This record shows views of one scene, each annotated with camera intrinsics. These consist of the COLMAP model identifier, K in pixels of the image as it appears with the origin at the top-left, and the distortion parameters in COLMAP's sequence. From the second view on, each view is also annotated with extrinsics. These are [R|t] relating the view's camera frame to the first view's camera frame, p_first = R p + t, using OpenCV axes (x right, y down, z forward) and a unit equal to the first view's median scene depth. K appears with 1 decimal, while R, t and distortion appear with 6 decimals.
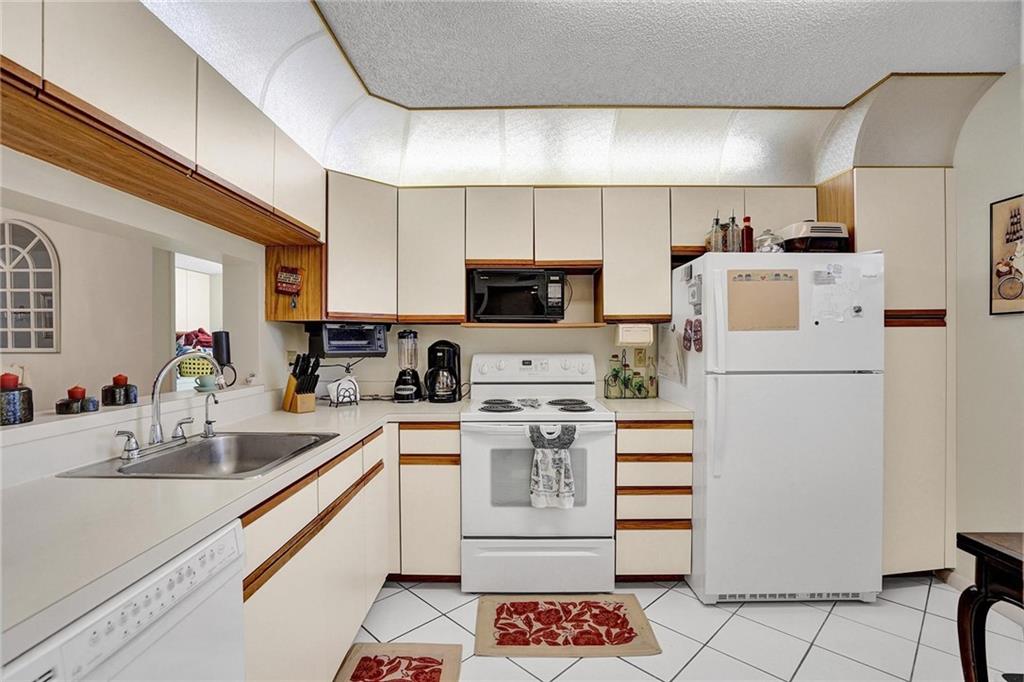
lens RADIAL K [[481.1, 0, 511.2], [0, 481.1, 341.1], [0, 0, 1]] dist [-0.023573, 0.001475]
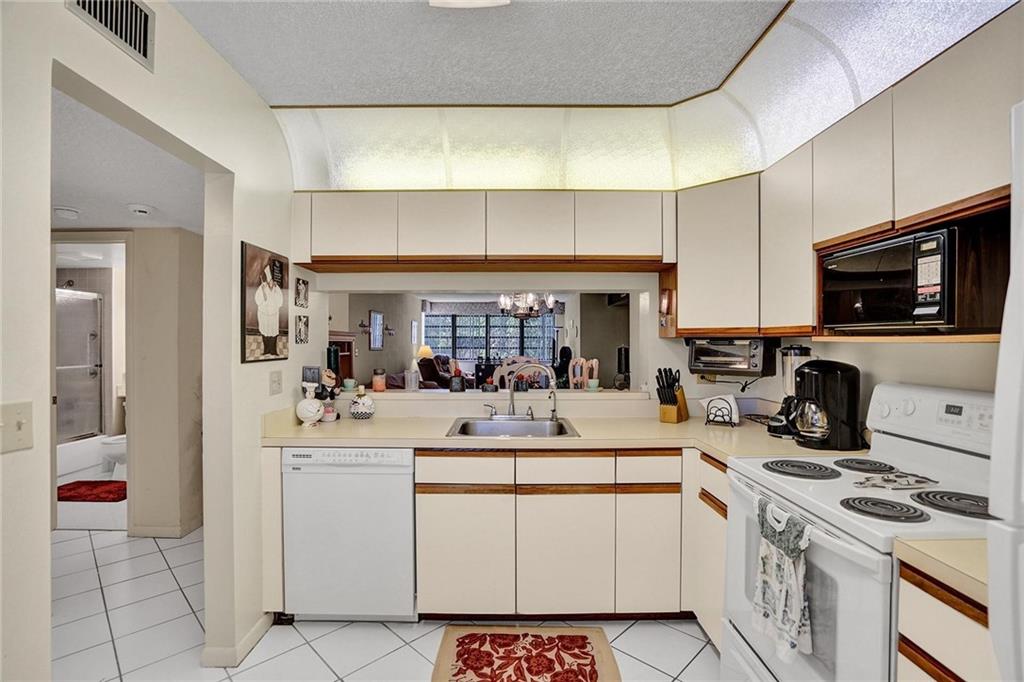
lens RADIAL K [[481.1, 0, 510.8], [0, 481.1, 344.8], [0, 0, 1]] dist [-0.023573, 0.001475]
pose [[0.025998, 0.008013, -0.999630, 0.583215], [-0.006096, 0.999951, 0.007857, -0.028963], [0.999643, 0.005890, 0.026045, 0.558759]]
